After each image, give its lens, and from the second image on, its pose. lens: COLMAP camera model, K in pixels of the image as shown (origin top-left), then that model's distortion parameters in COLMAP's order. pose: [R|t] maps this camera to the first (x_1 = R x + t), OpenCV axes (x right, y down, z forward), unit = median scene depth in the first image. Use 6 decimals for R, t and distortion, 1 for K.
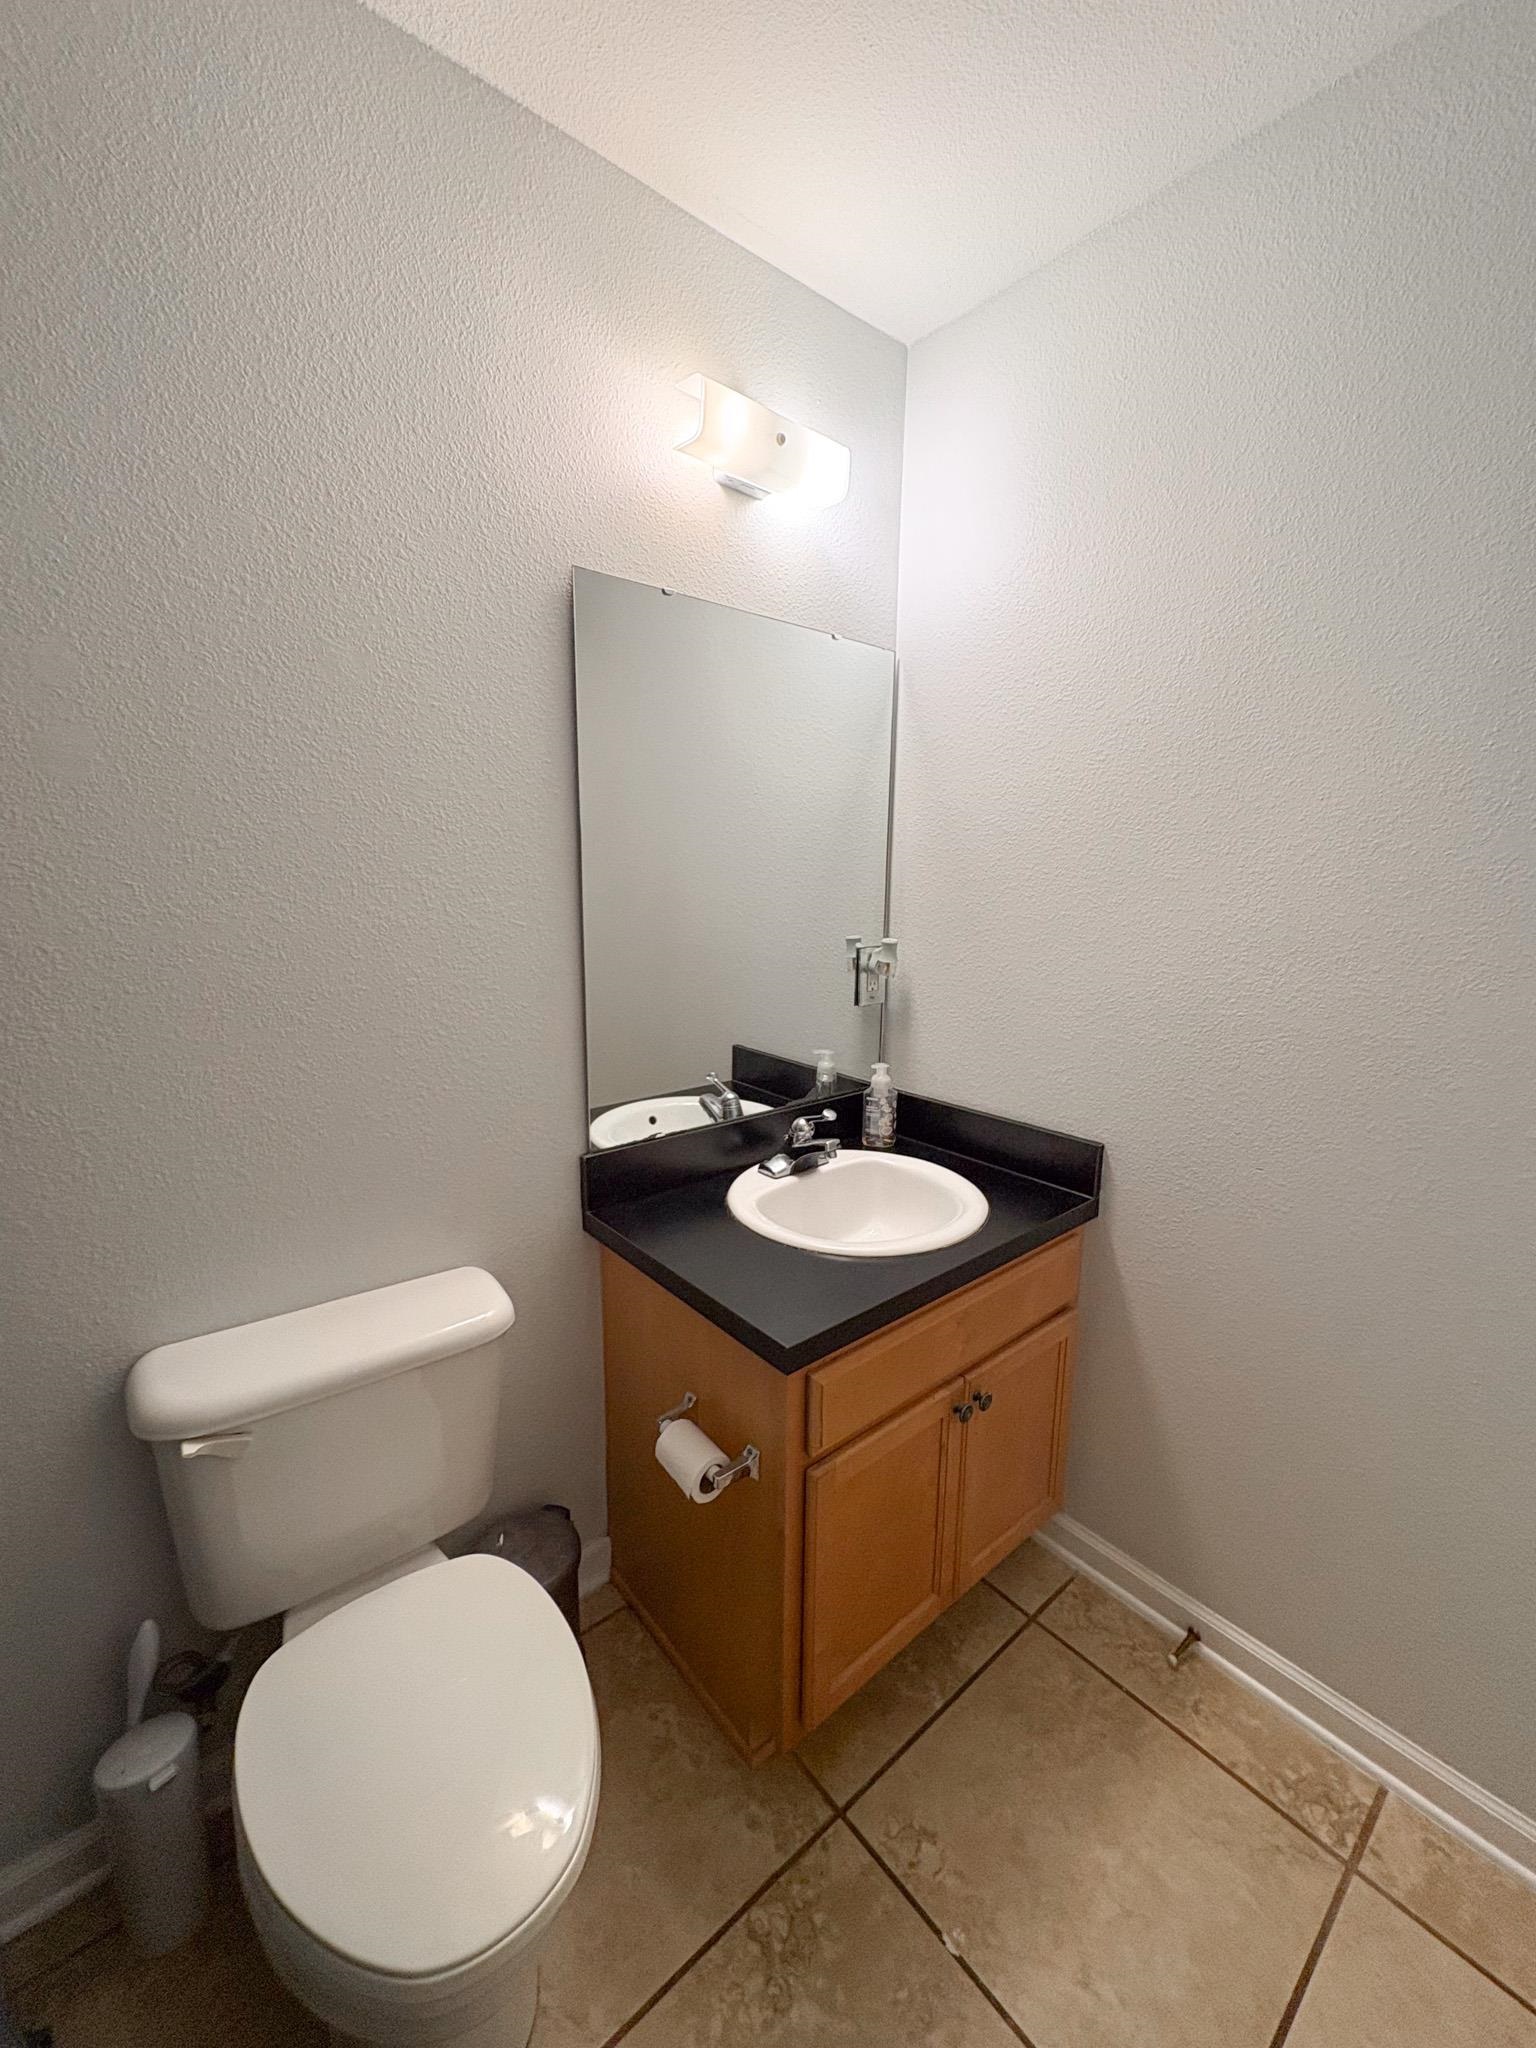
lens RADIAL K [[813.1, 0, 768.0], [0, 813.1, 1024.0], [0, 0, 1]] dist [0.000322, 0.000019]
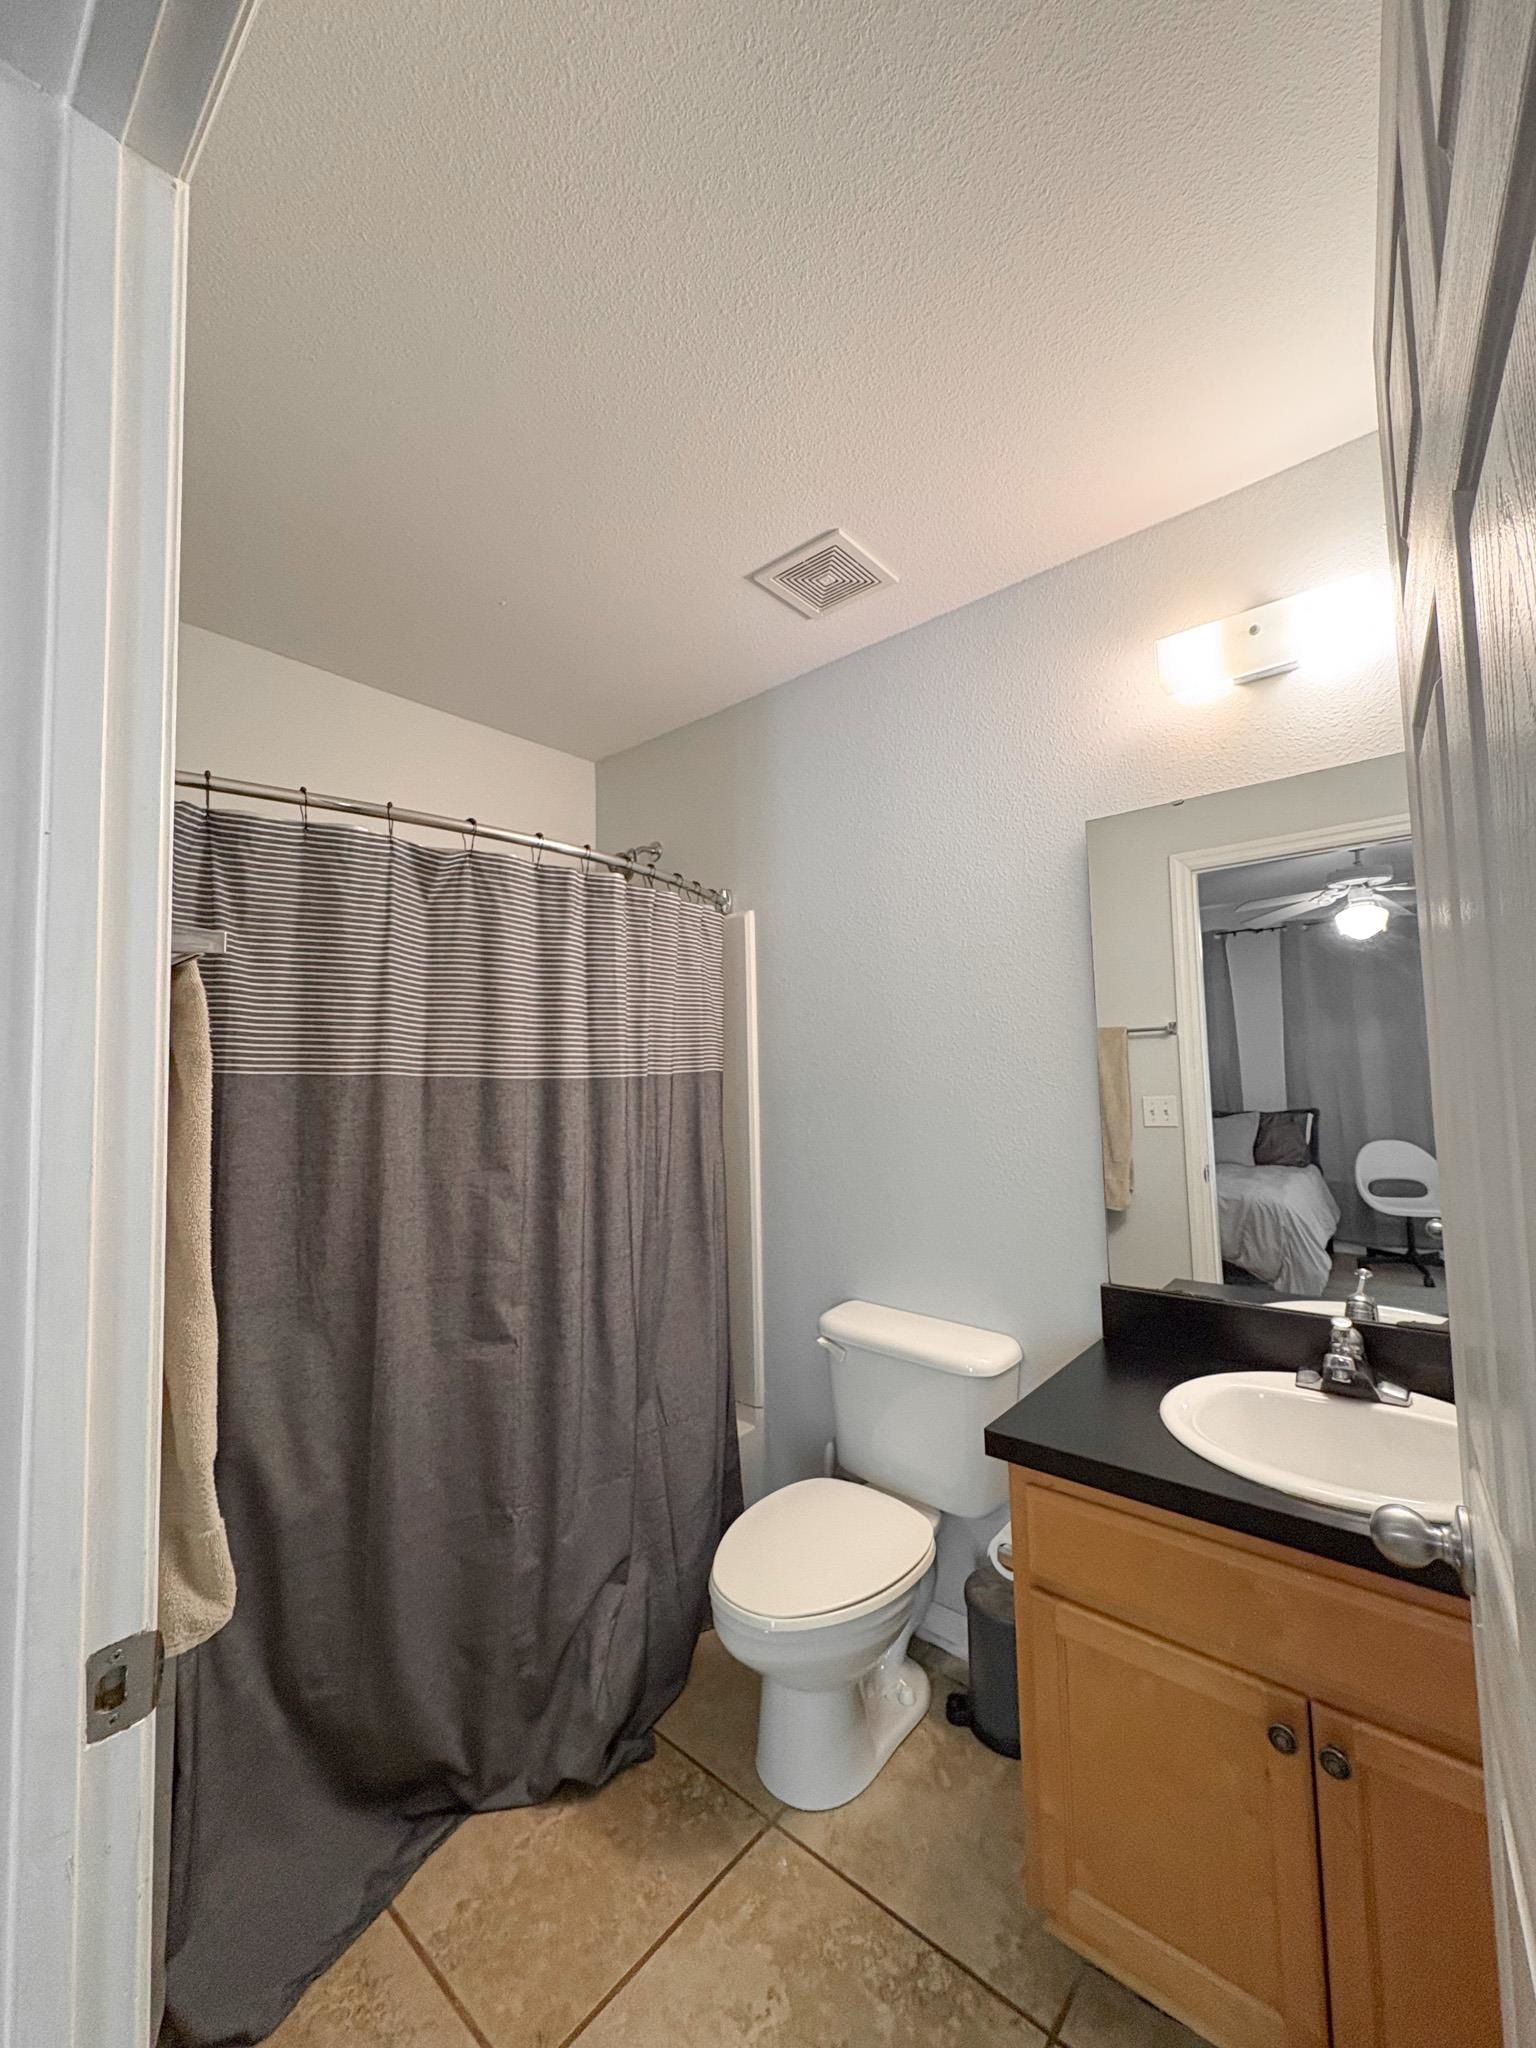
lens RADIAL K [[813.1, 0, 768.0], [0, 813.1, 1024.0], [0, 0, 1]] dist [0.000322, 0.000019]
pose [[0.170483, -0.074444, -0.982544, 1.046286], [-0.155242, 0.982660, -0.101389, -0.013057], [0.973055, 0.169818, 0.155970, 0.355420]]
